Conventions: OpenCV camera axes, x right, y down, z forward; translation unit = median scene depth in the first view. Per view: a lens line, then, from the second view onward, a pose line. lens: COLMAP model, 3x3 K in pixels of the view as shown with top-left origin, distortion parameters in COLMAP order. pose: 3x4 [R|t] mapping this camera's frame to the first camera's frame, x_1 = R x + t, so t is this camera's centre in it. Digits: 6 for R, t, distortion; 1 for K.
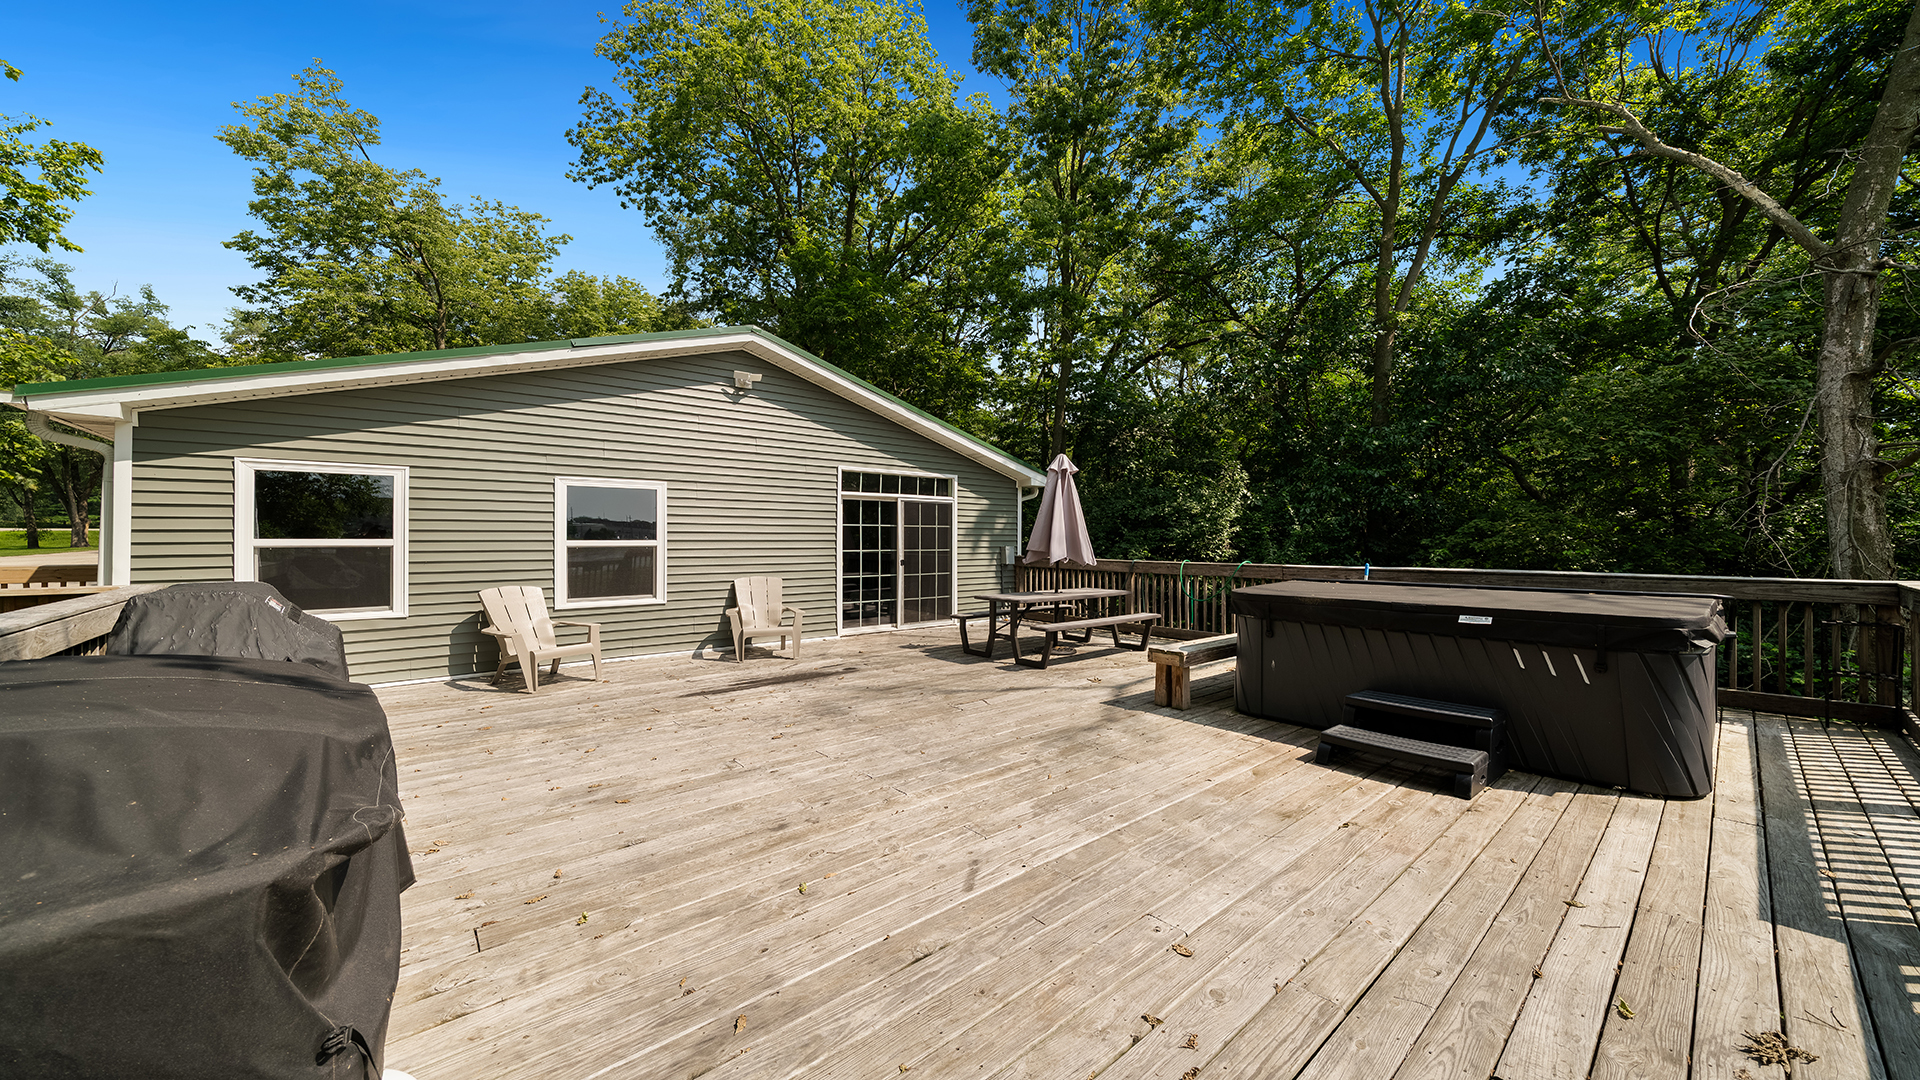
lens RADIAL K [[696.6, 0, 953.2], [0, 696.6, 537.3], [0, 0, 1]] dist [0.000562, 0.000047]
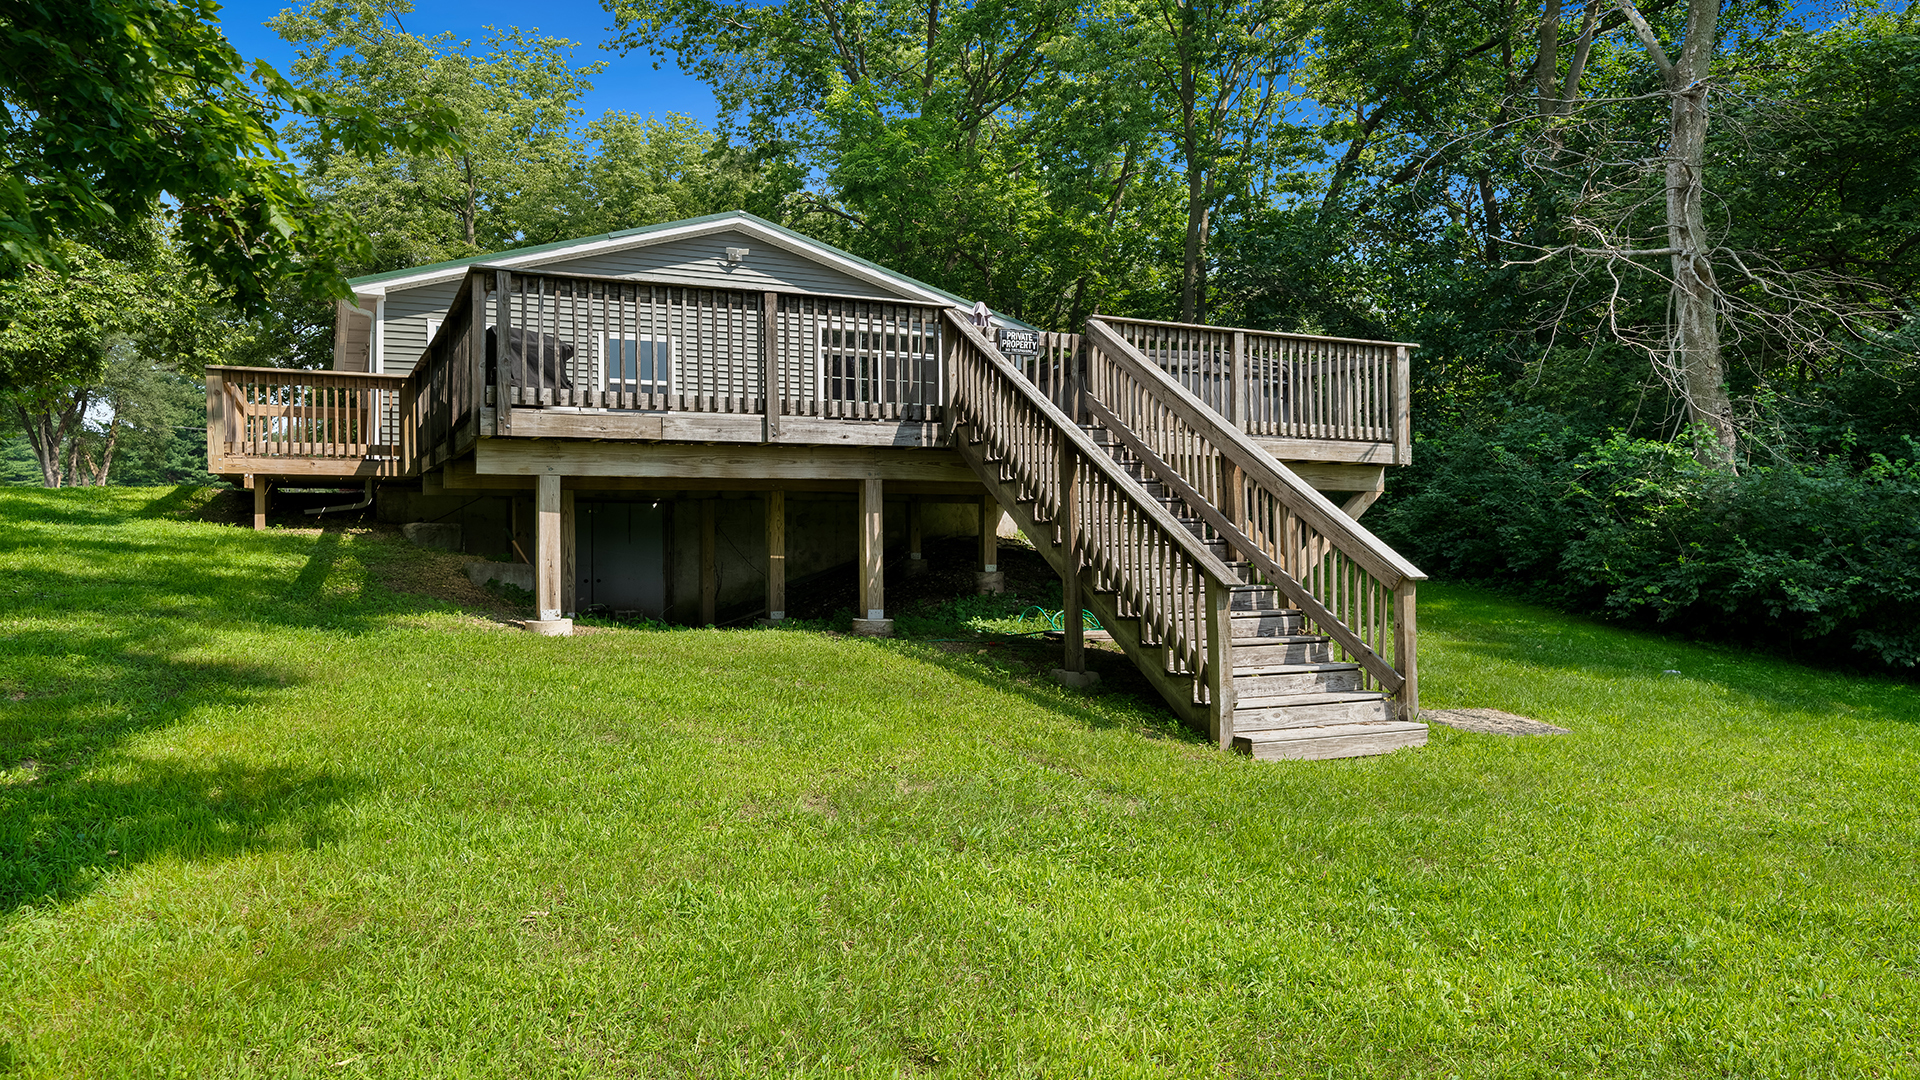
lens RADIAL K [[1240.5, 0, 961.9], [0, 1240.5, 527.1], [0, 0, 1]] dist [0.022187, 0.001128]
pose [[0.973547, -0.008049, -0.228343, 0.282285], [0.010434, 0.999903, 0.009239, 0.114368], [0.228247, -0.011377, 0.973537, -0.501909]]
